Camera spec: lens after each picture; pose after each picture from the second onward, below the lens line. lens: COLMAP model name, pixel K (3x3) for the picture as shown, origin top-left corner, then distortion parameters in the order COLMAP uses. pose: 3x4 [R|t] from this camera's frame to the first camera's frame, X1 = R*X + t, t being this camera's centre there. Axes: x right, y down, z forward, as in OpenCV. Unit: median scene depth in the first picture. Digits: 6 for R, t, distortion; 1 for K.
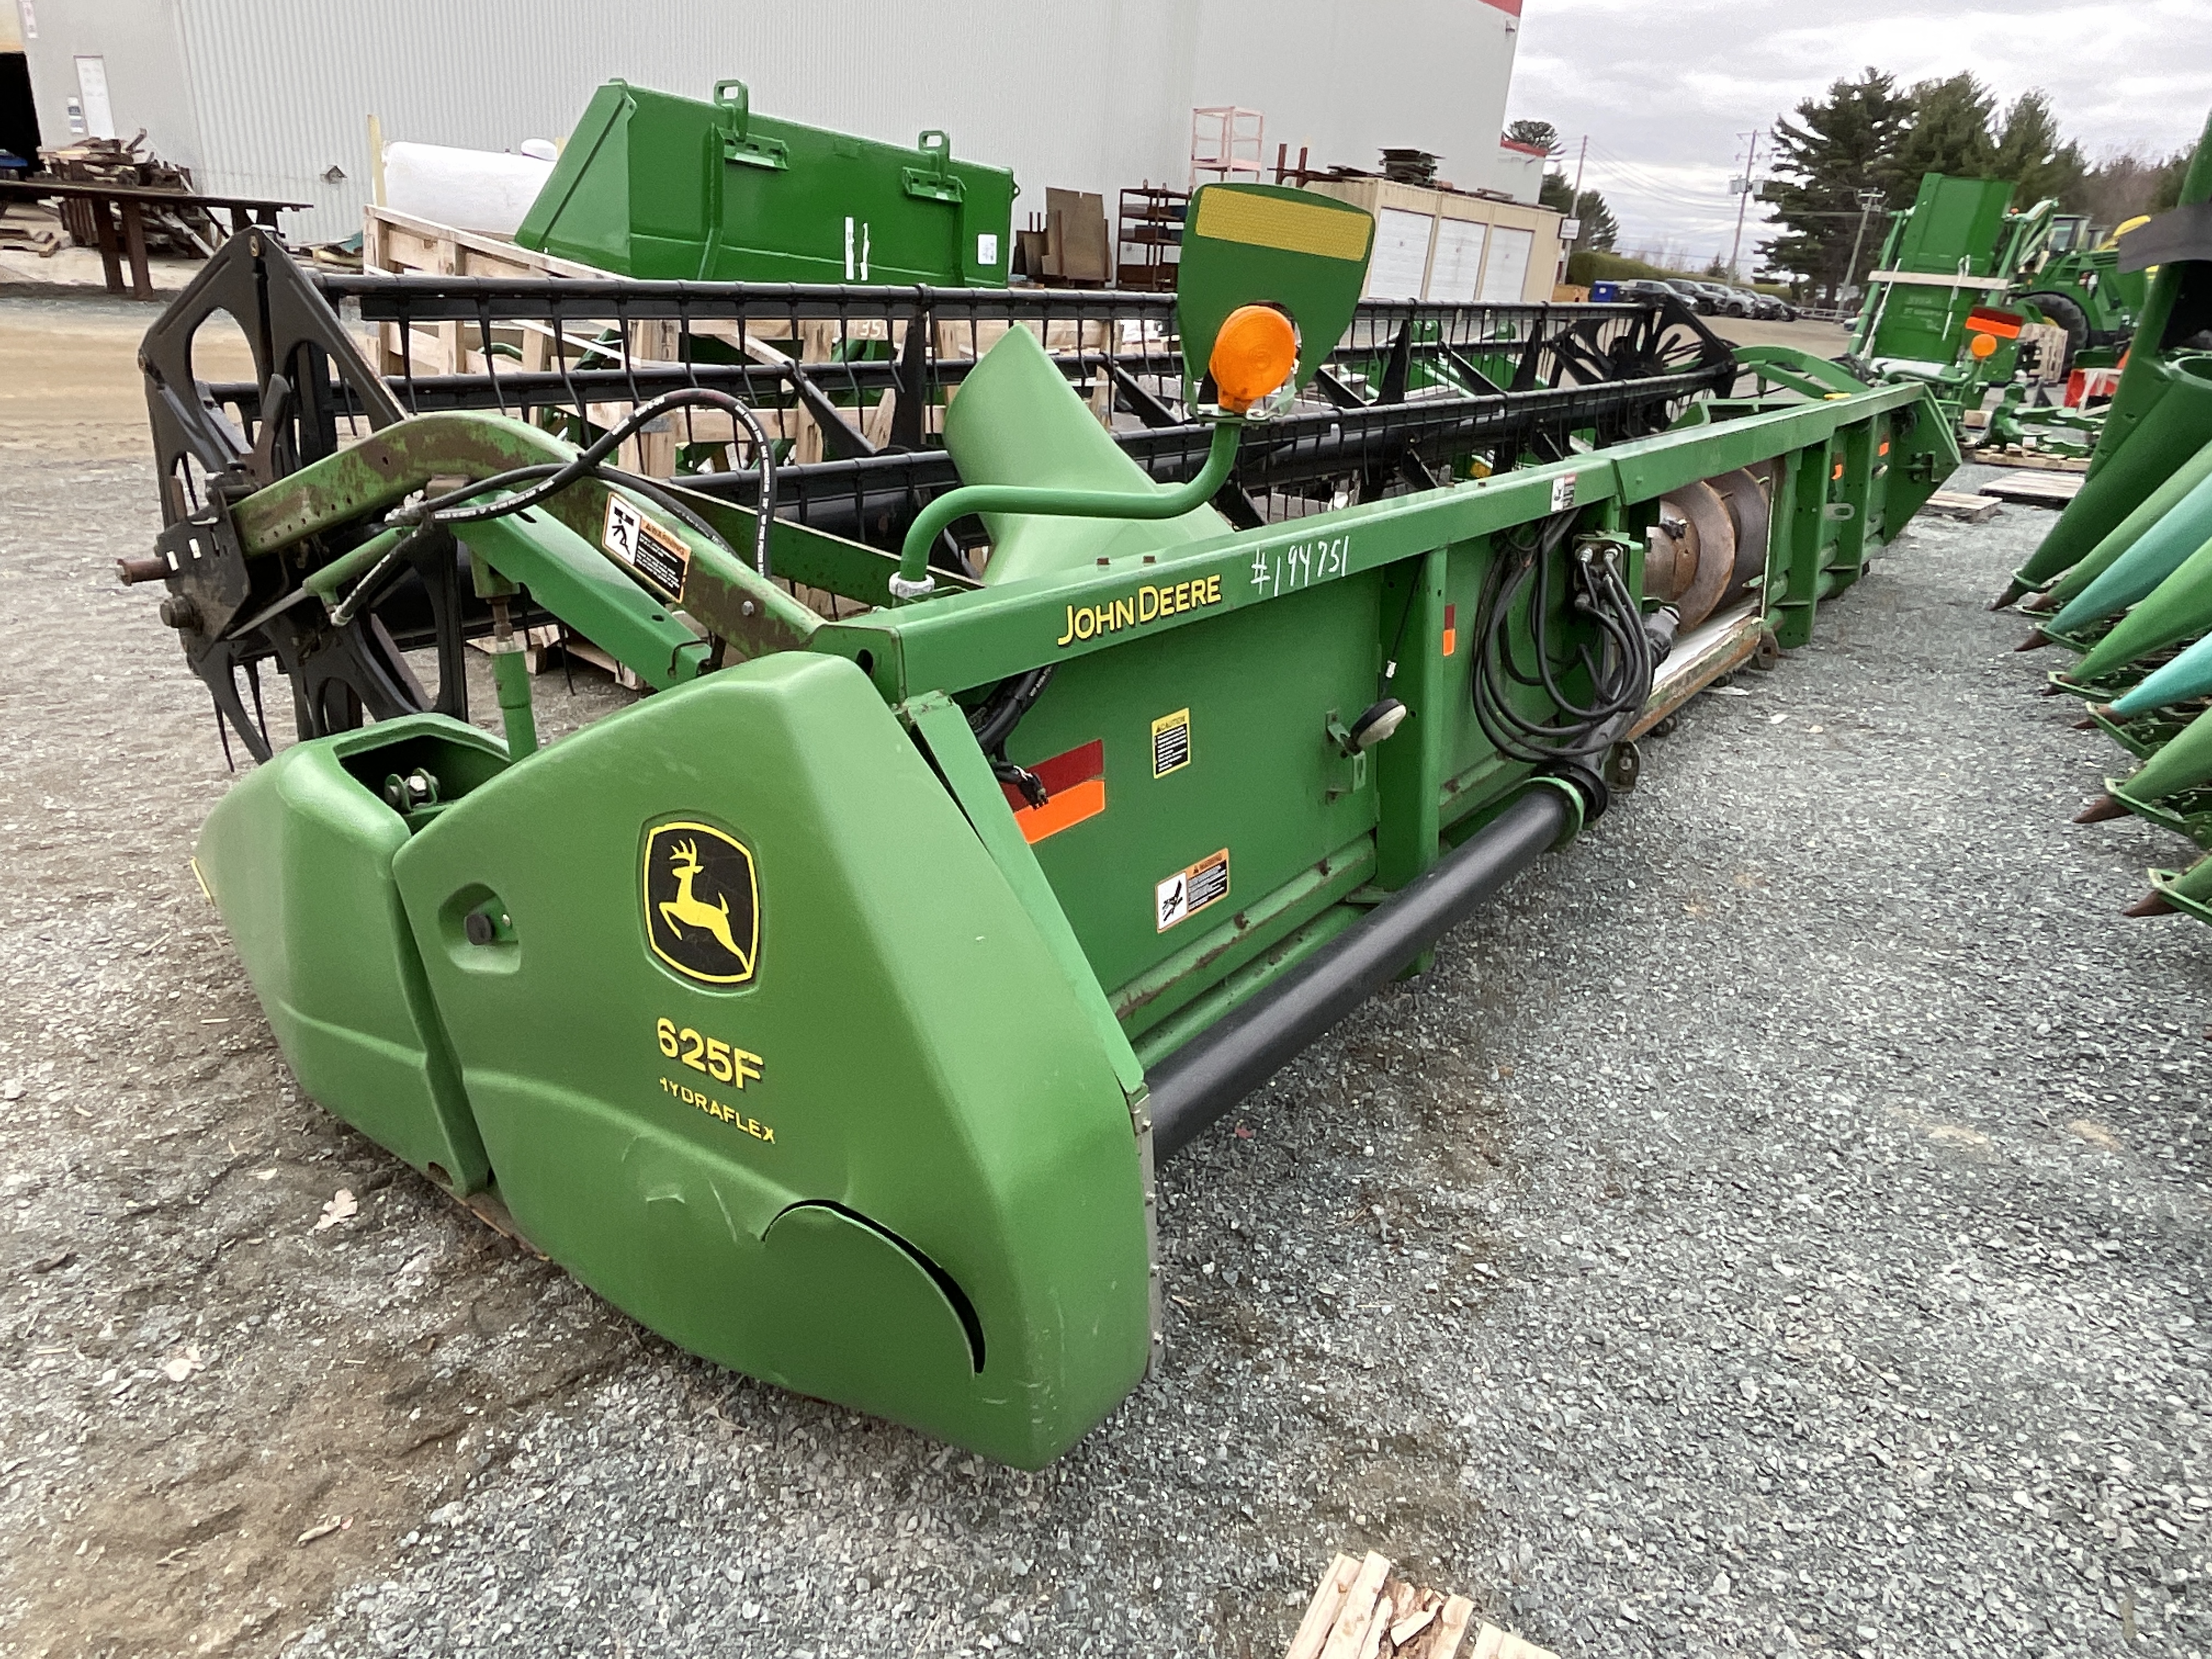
lens RADIAL K [[1412.1, 0, 1106.0], [0, 1412.1, 829.5], [0, 0, 1]] dist [0.001052, 0.000675]
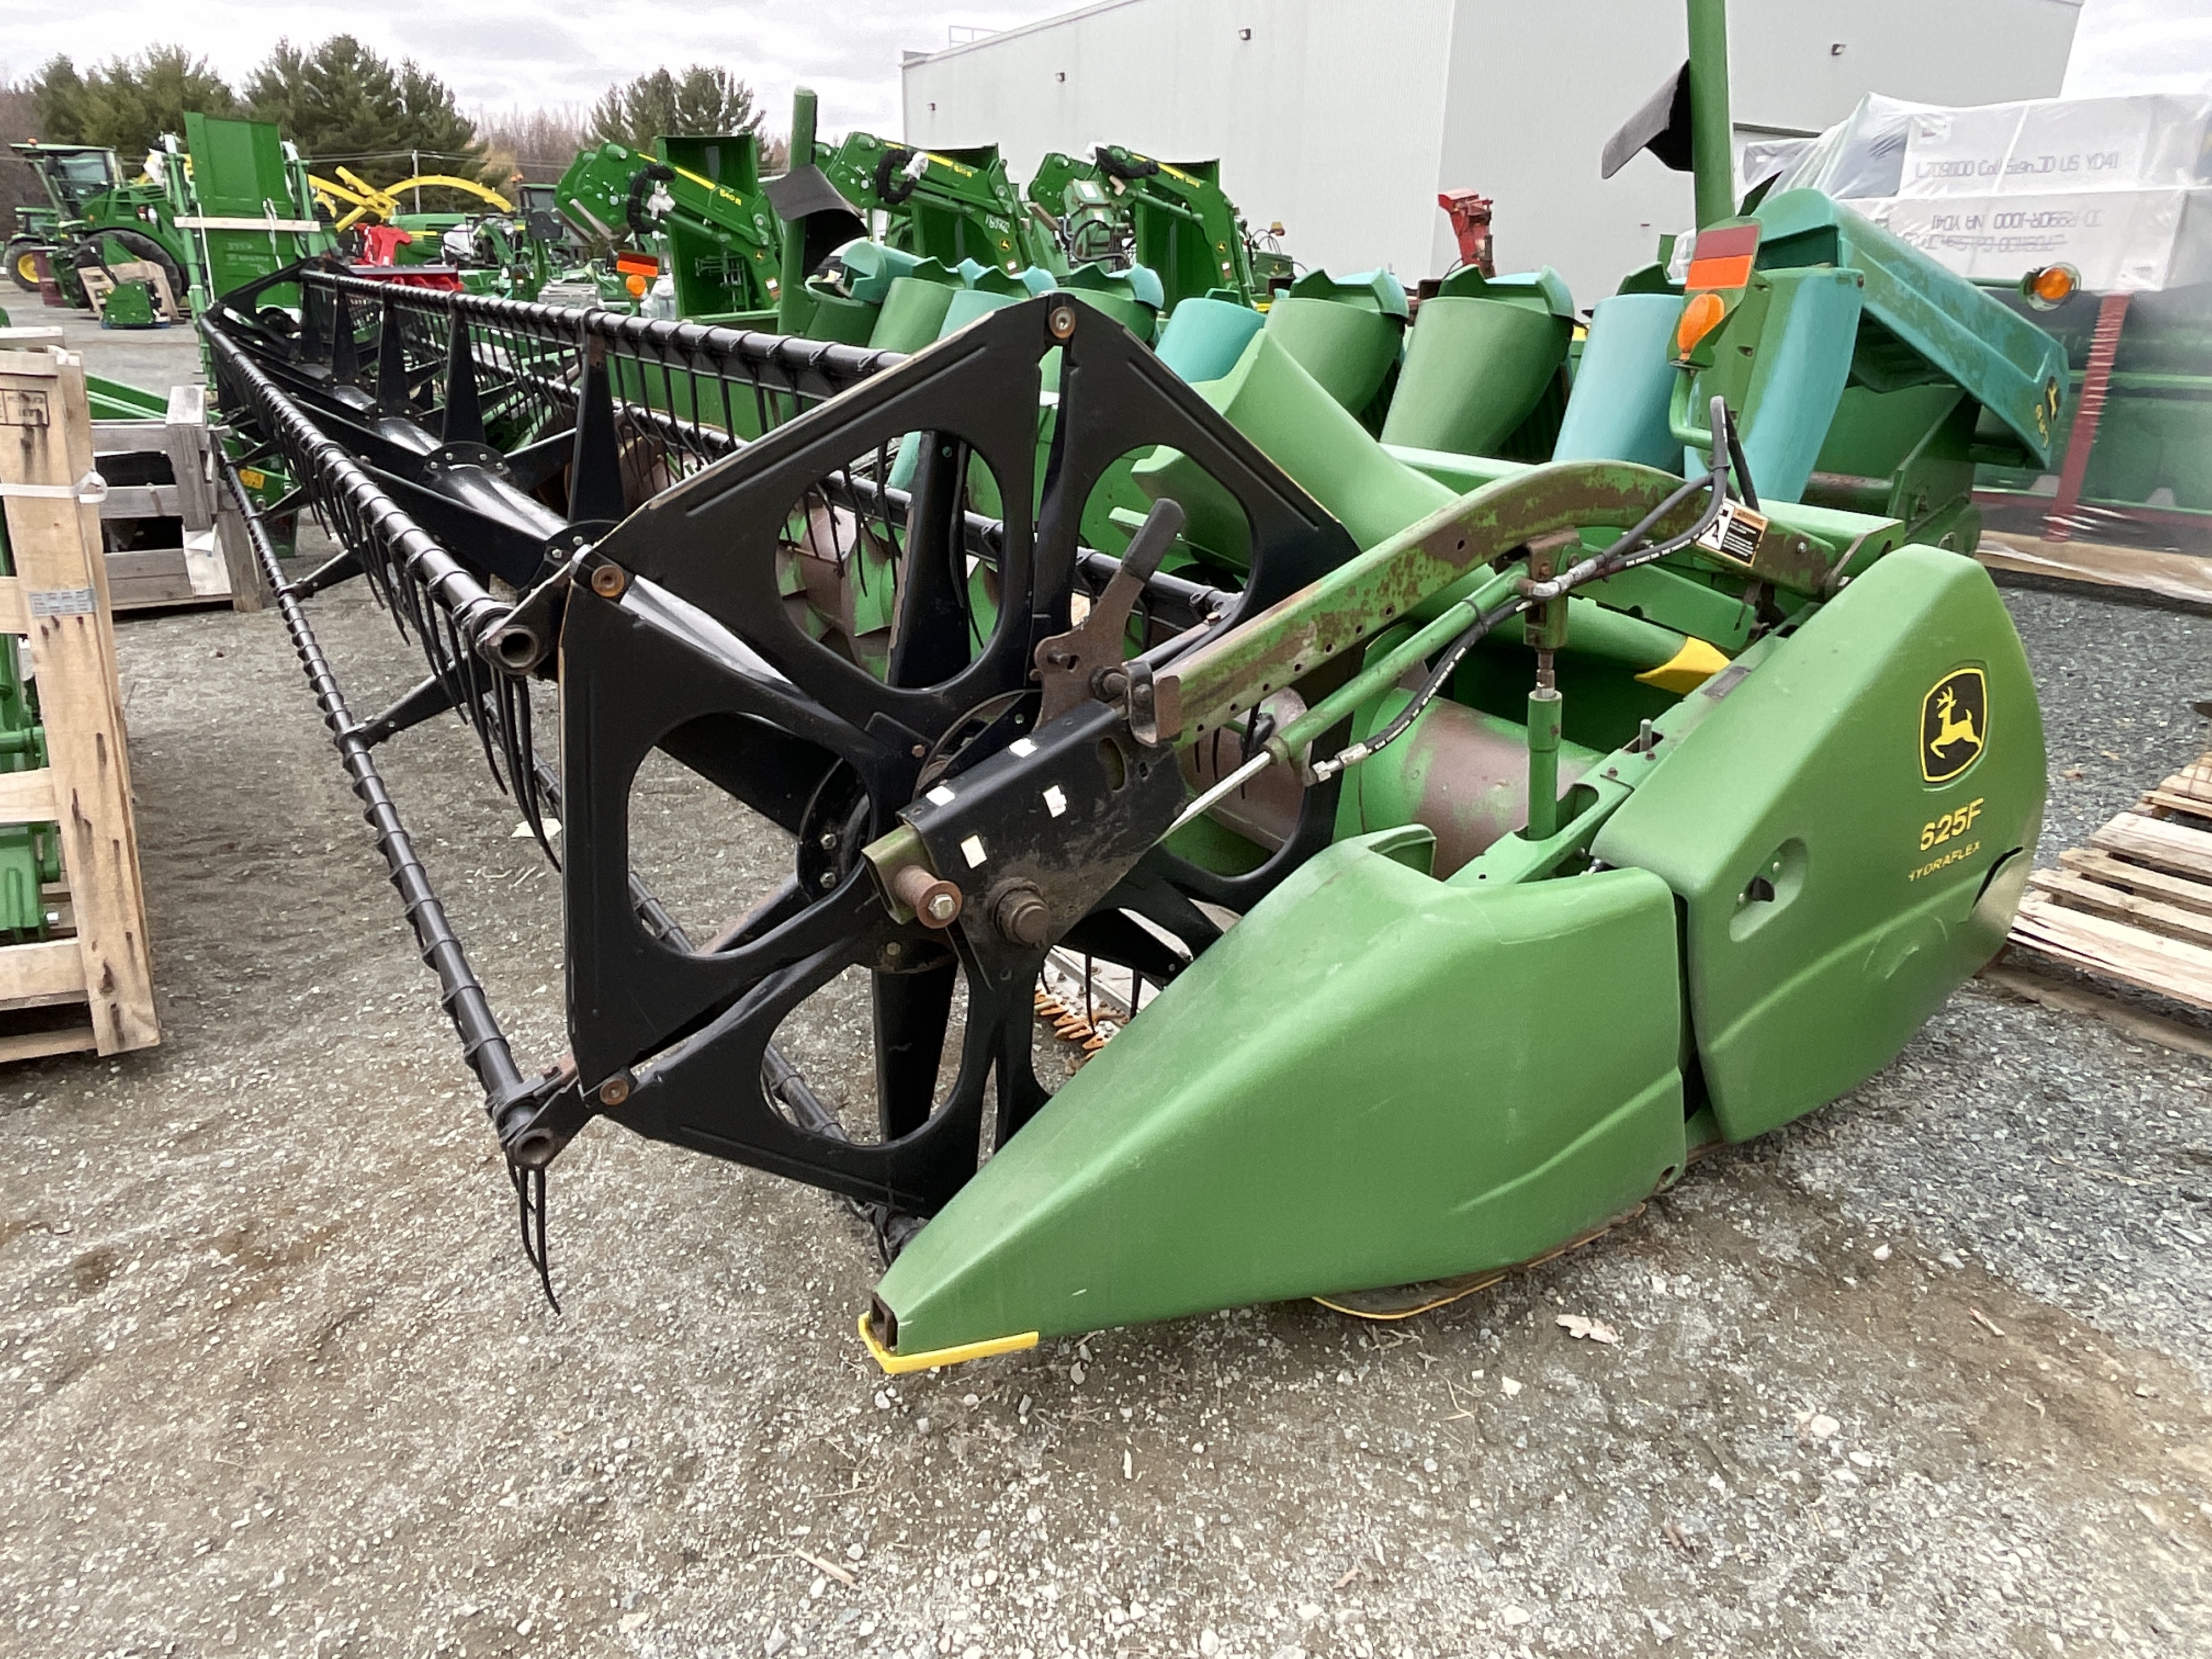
lens RADIAL K [[1412.1, 0, 1106.0], [0, 1412.1, 829.5], [0, 0, 1]] dist [0.001052, 0.000675]
pose [[0.368344, -0.395526, 0.841358, -1.765839], [0.359339, 0.895224, 0.263531, -0.518778], [-0.857437, 0.205262, 0.471878, 1.009304]]
